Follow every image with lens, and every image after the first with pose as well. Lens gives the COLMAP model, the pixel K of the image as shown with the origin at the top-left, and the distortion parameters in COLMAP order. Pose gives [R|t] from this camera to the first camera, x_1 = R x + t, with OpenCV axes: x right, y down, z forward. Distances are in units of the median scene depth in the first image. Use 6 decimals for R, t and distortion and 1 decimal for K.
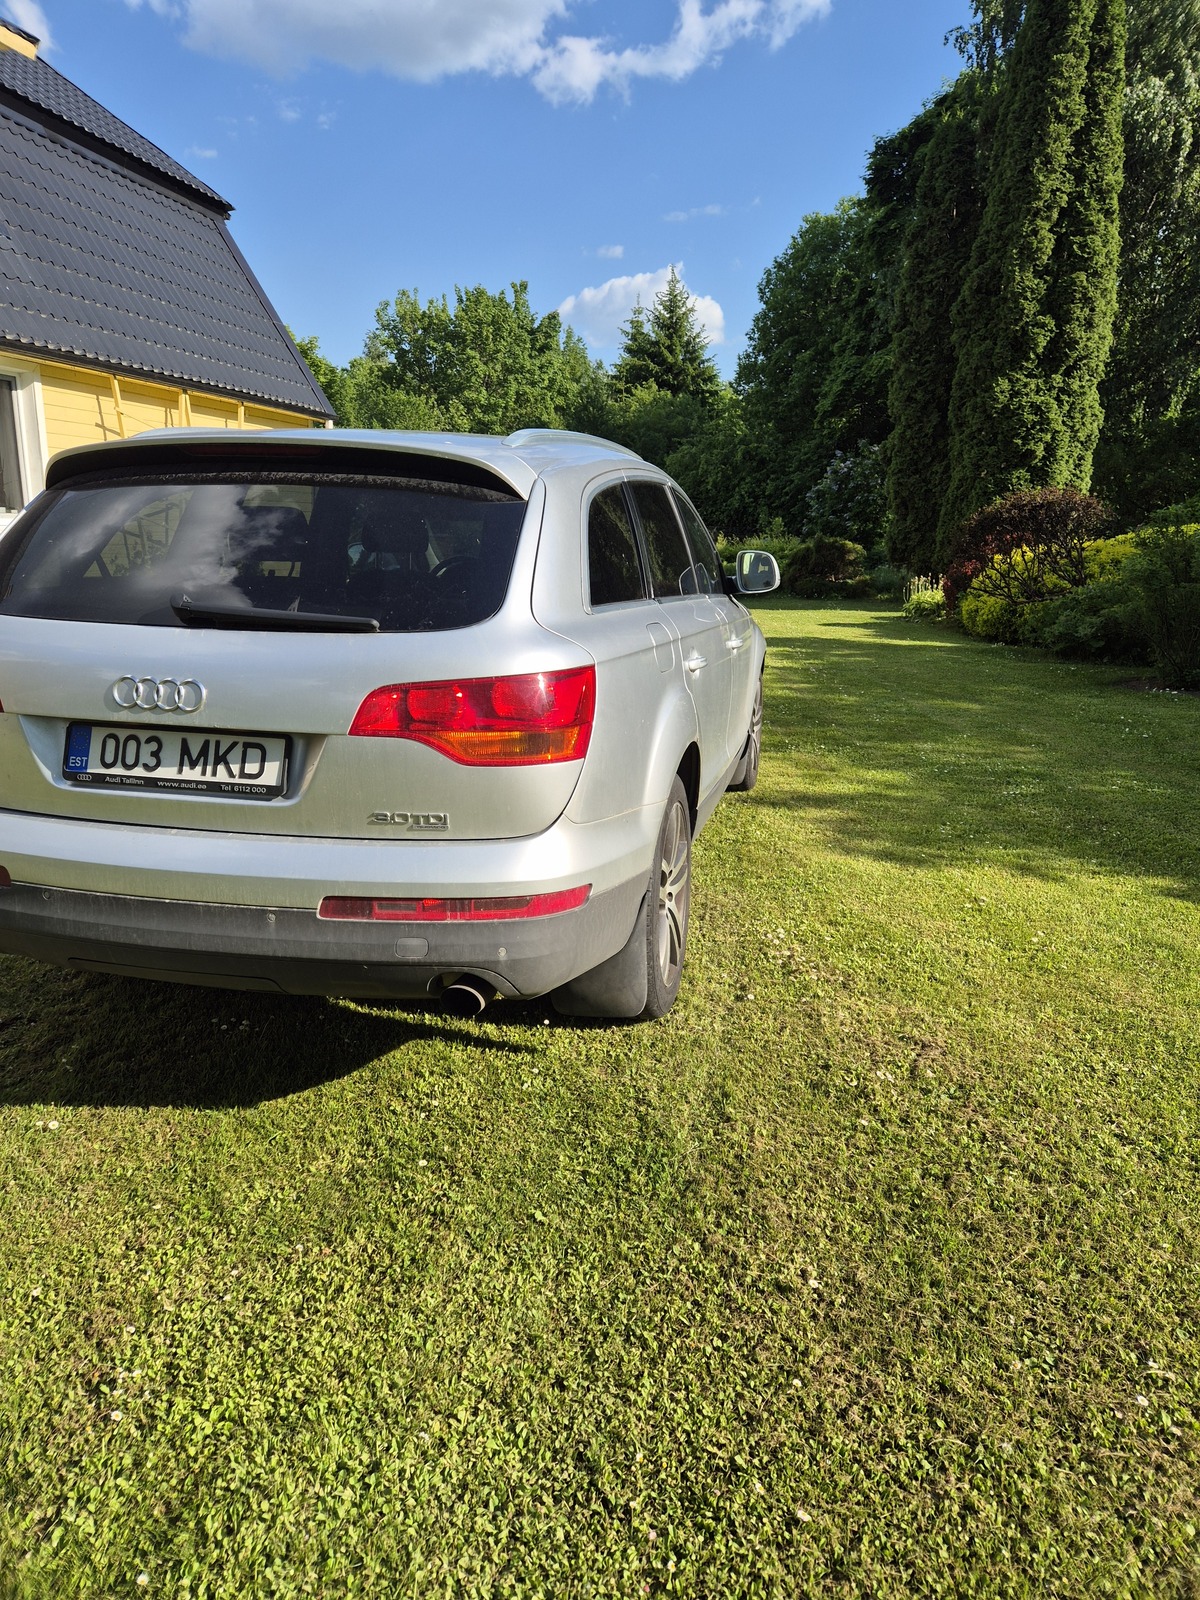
lens RADIAL K [[1070.1, 0, 589.0], [0, 1070.1, 801.6], [0, 0, 1]] dist [0.051755, -0.039856]
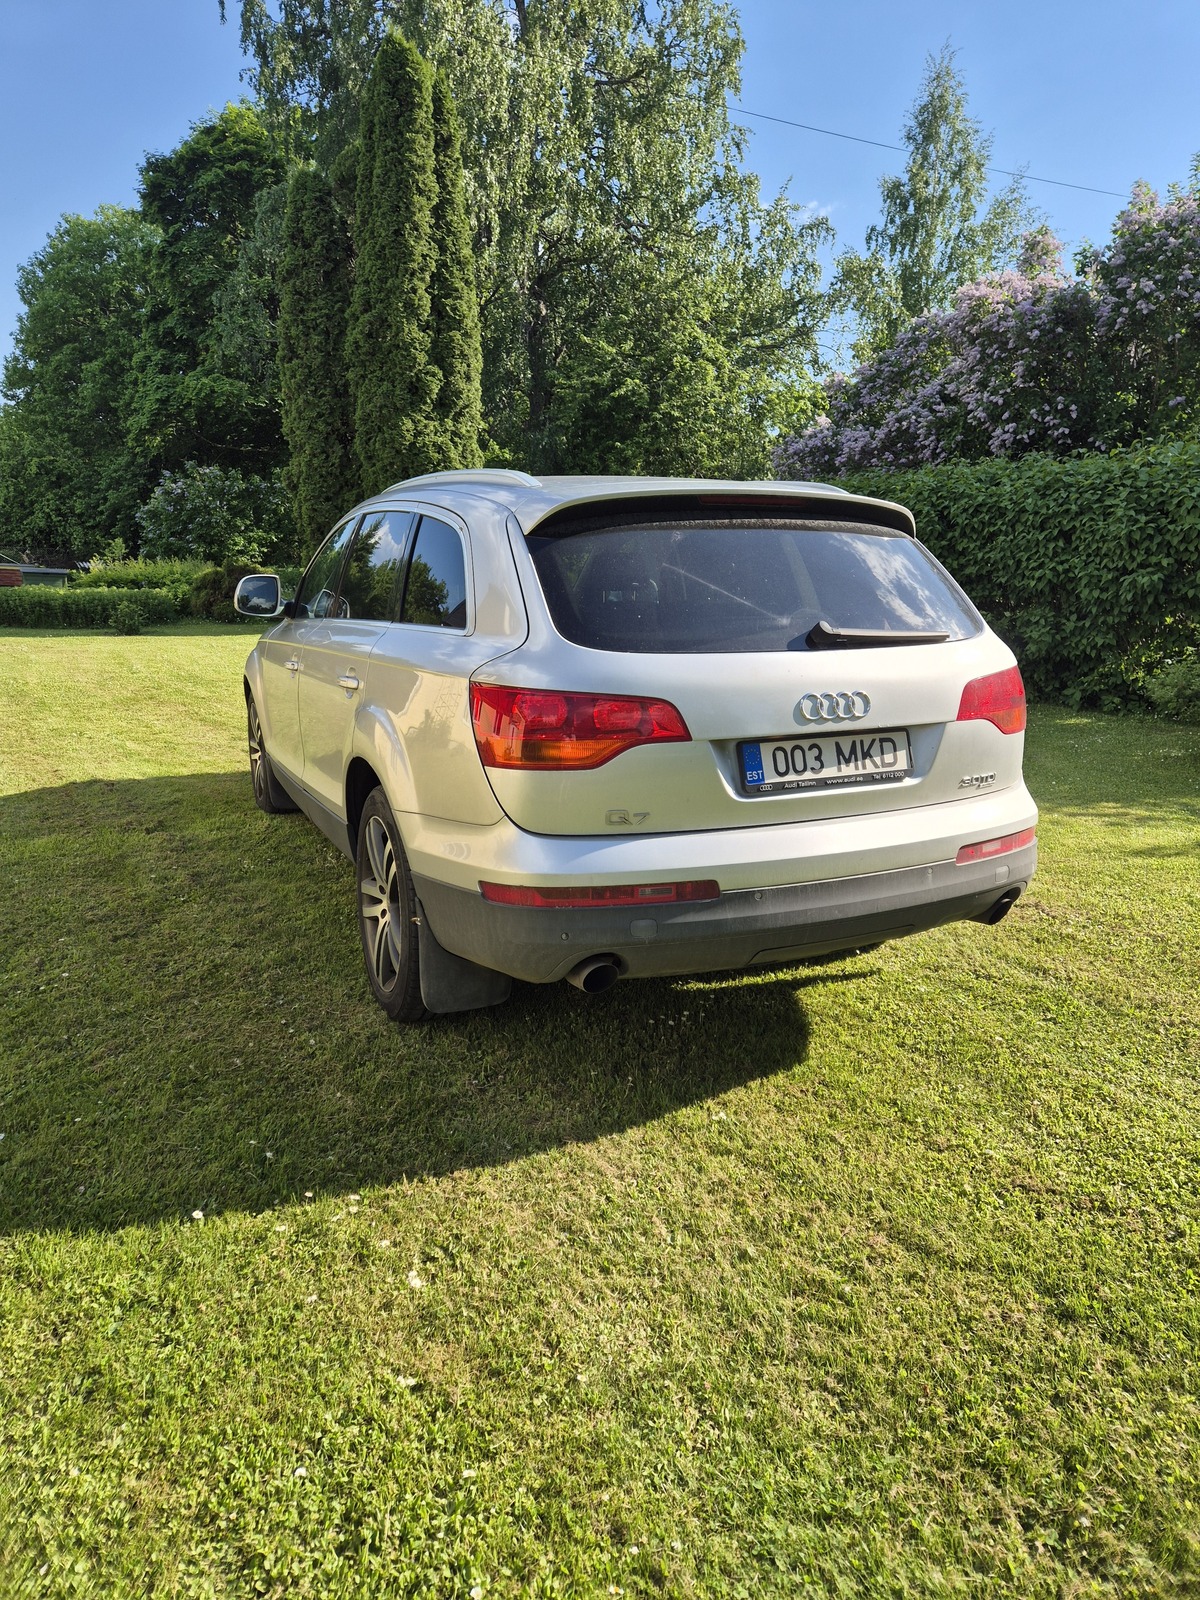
lens RADIAL K [[1070.1, 0, 596.7], [0, 1070.1, 810.7], [0, 0, 1]] dist [0.051755, -0.039856]
pose [[0.780521, -0.149070, 0.607096, -0.201707], [0.155893, 0.986885, 0.041899, -0.011452], [-0.605380, 0.061939, 0.793523, 0.034094]]
